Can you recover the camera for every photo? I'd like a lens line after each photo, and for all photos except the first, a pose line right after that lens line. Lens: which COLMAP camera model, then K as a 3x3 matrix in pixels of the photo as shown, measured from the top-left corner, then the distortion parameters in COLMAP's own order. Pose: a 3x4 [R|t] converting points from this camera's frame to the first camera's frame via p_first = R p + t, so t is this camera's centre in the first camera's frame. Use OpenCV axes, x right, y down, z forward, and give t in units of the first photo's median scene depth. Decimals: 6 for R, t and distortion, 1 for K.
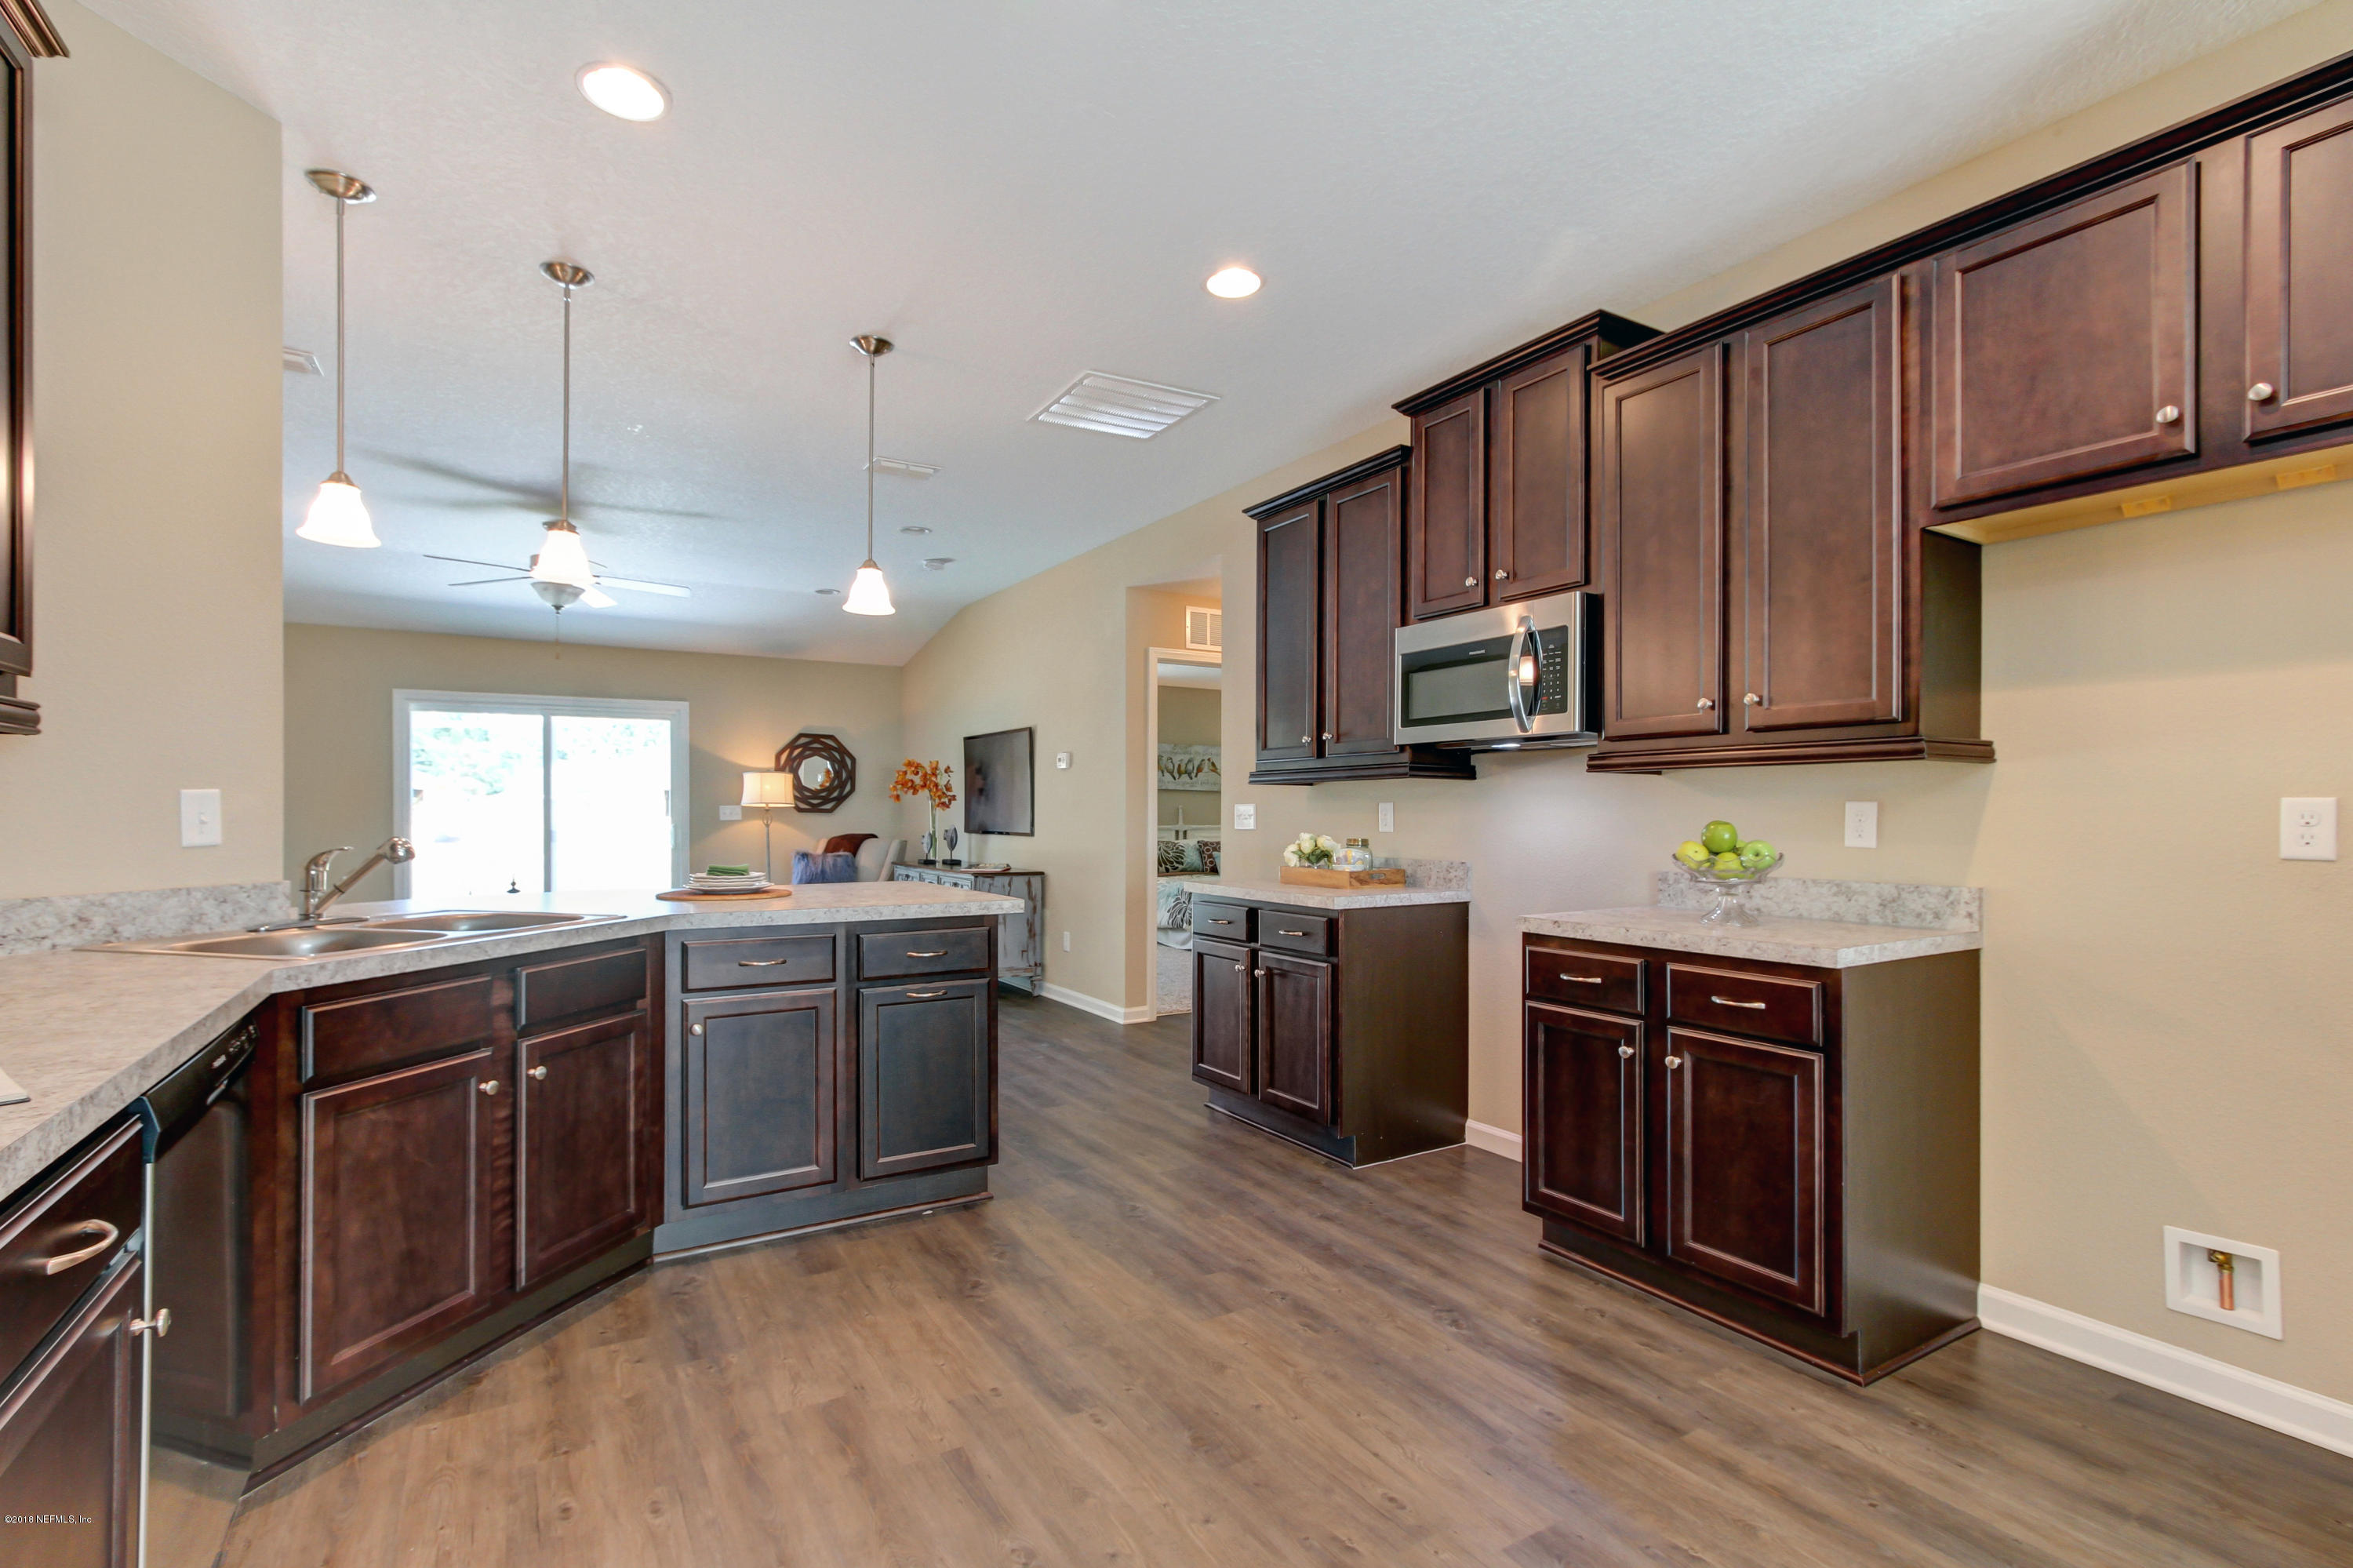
lens RADIAL K [[1088.1, 0, 1173.6], [0, 1088.1, 811.9], [0, 0, 1]] dist [-0.001057, 0.000411]
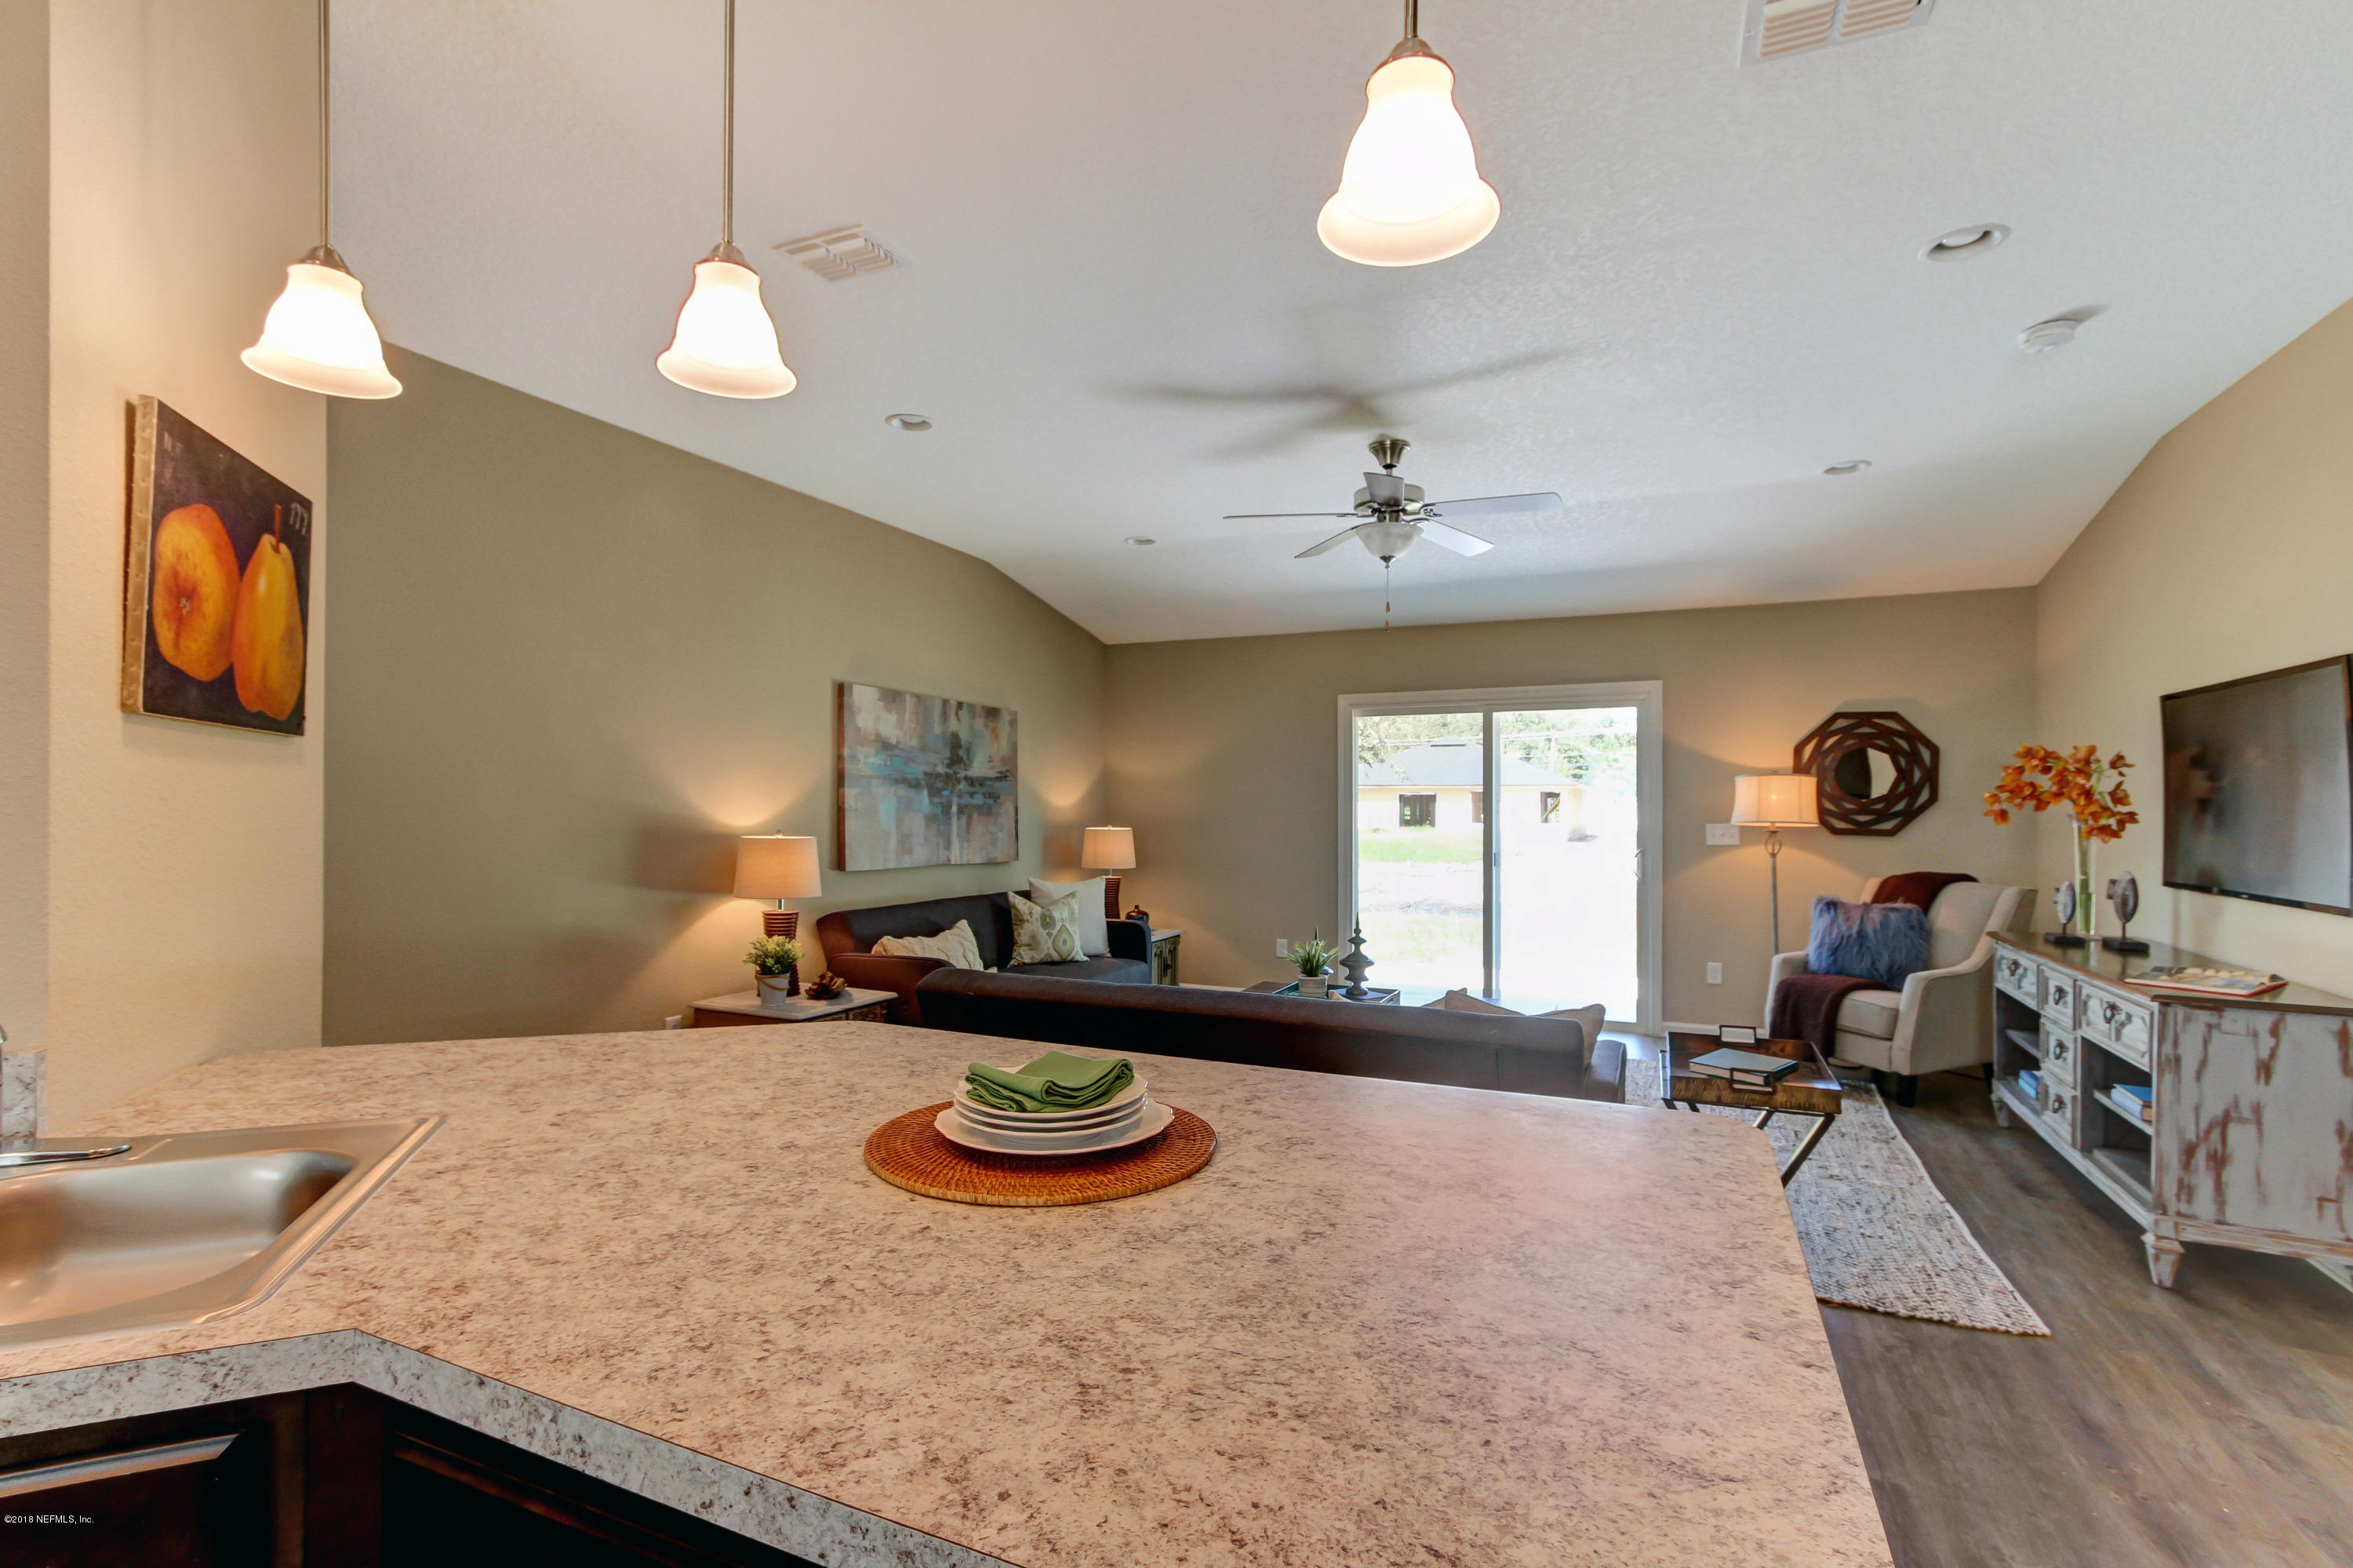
lens RADIAL K [[1082.3, 0, 1173.6], [0, 1082.3, 803.1], [0, 0, 1]] dist [-0.001041, 0.001407]
pose [[0.562881, -0.001578, -0.826537, -0.094162], [-0.004370, 0.999979, -0.004886, -0.037841], [0.826526, 0.006362, 0.562862, 0.876326]]
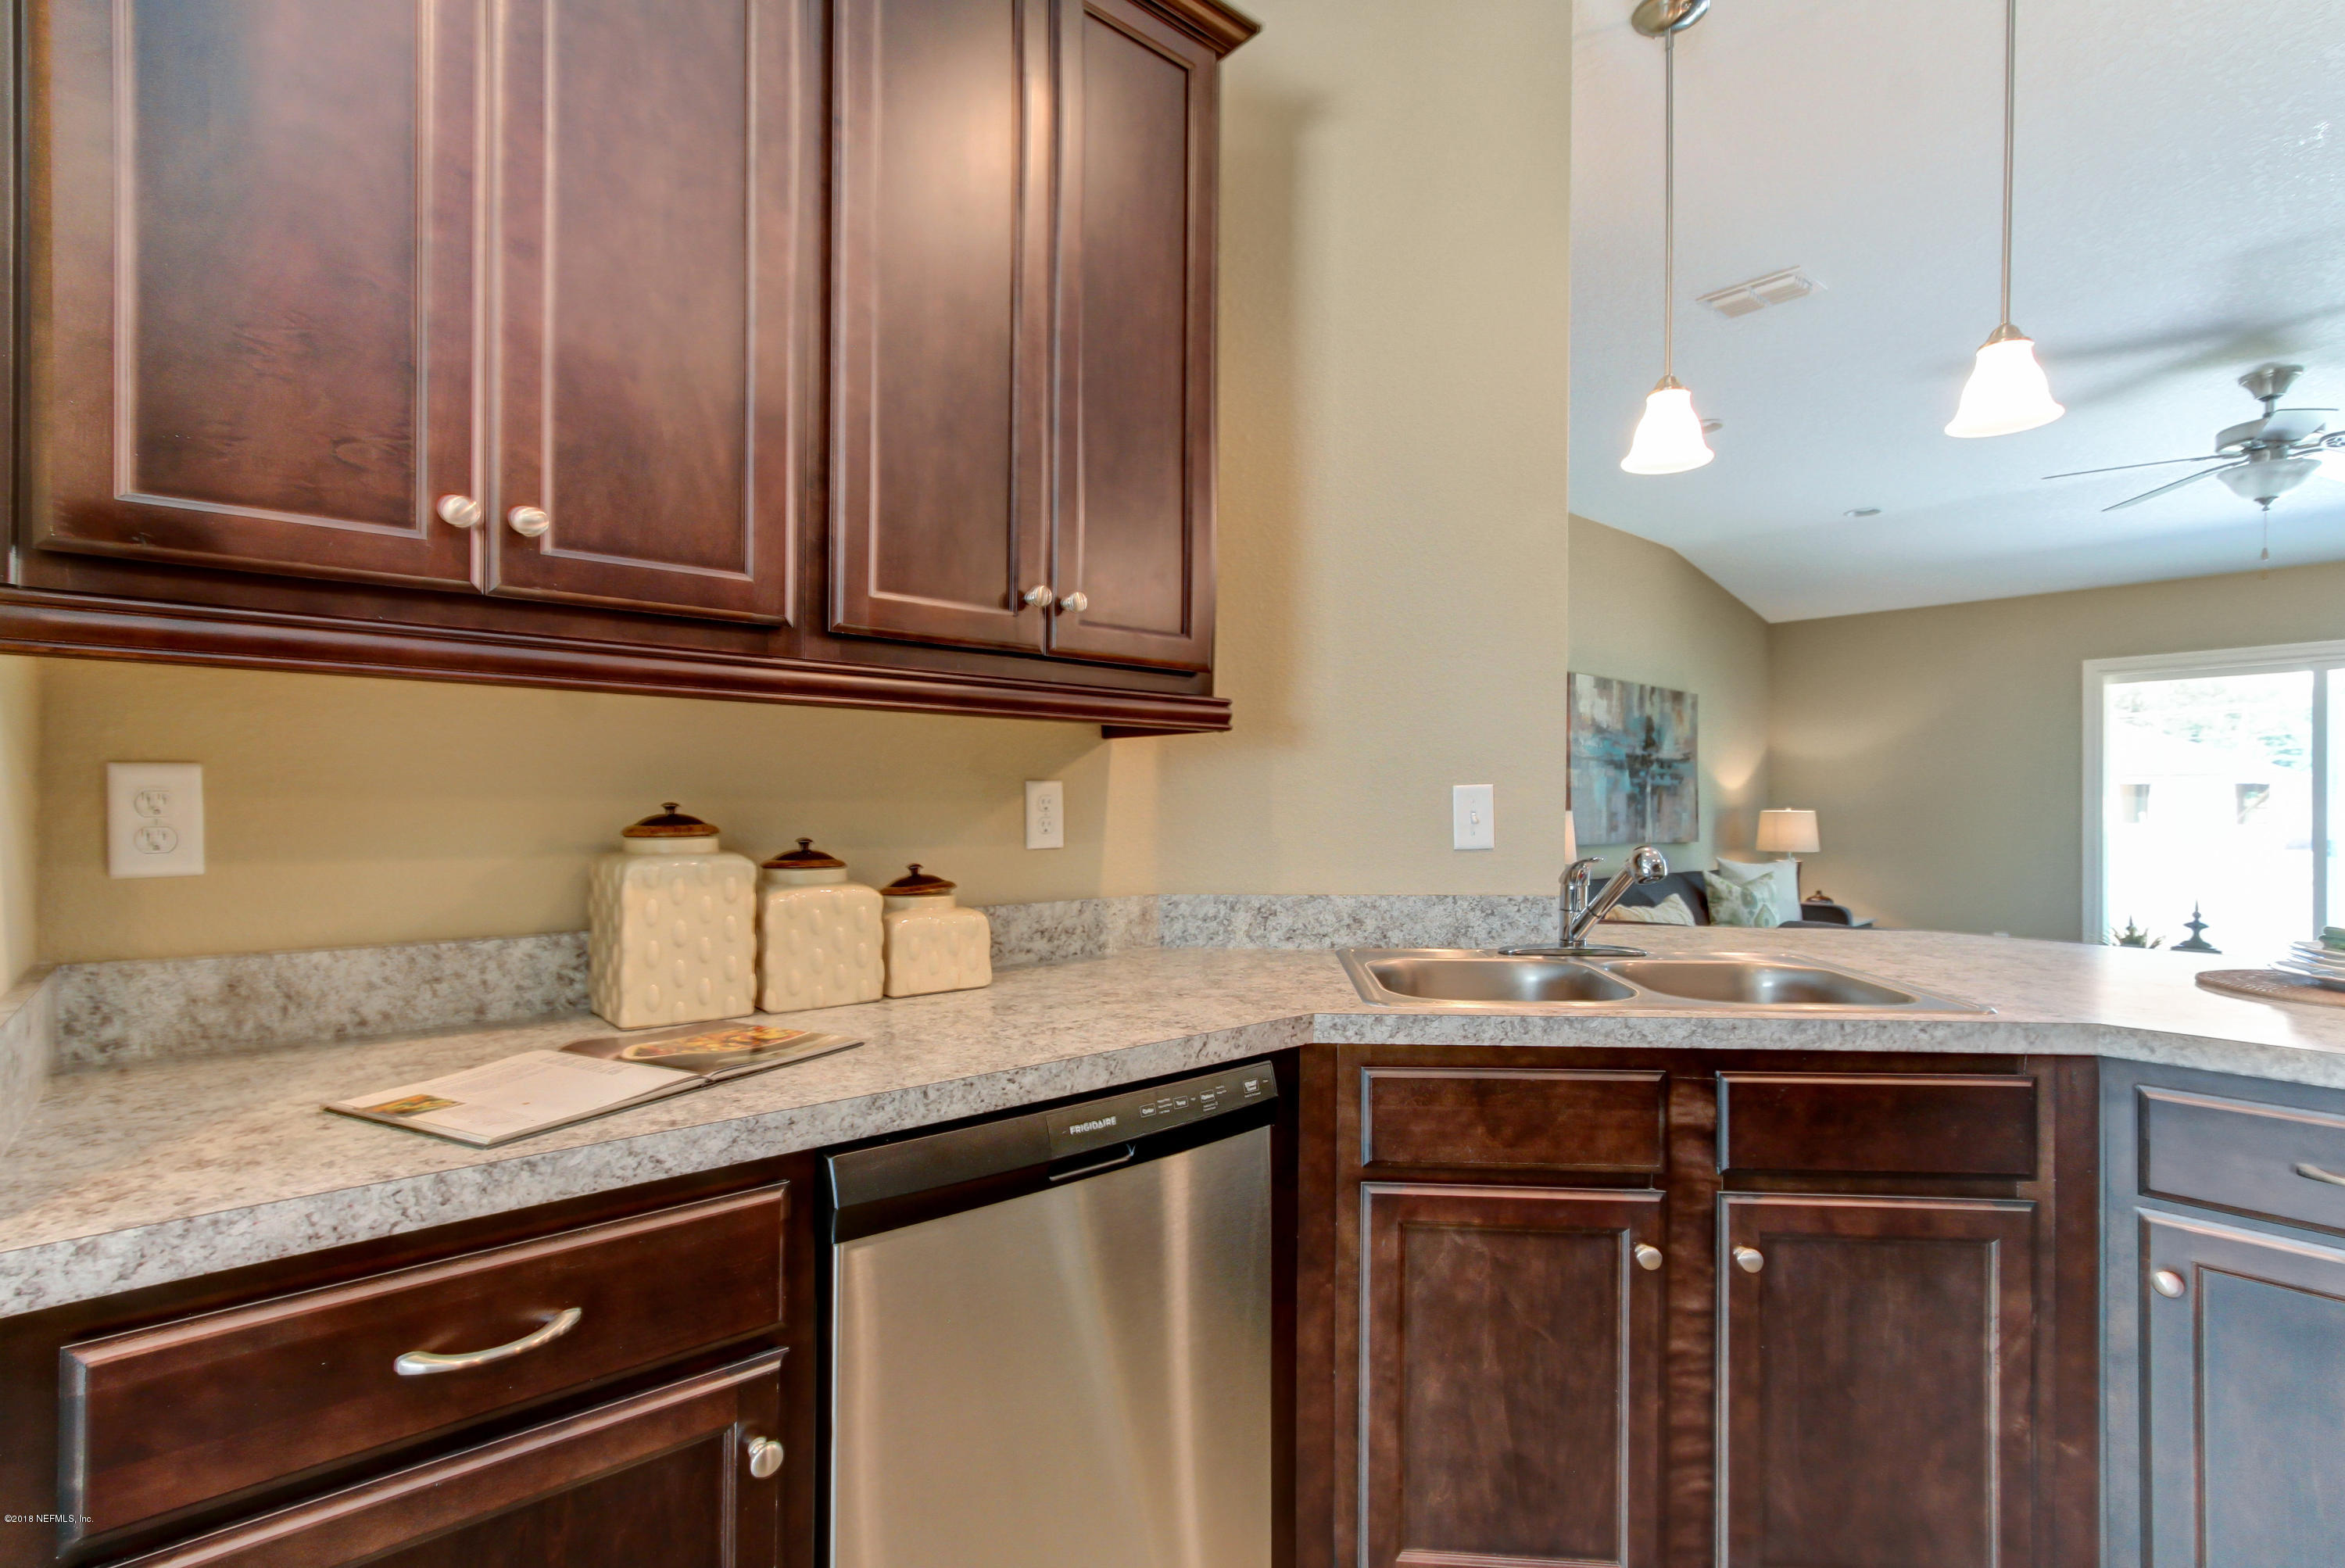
lens RADIAL K [[1098.2, 0, 1178.1], [0, 1098.2, 821.8], [0, 0, 1]] dist [-0.004963, 0.005583]
pose [[0.169590, 0.015784, -0.985388, -0.041441], [-0.004730, 0.999873, 0.015202, -0.002232], [0.985503, 0.002083, 0.169643, 0.432084]]
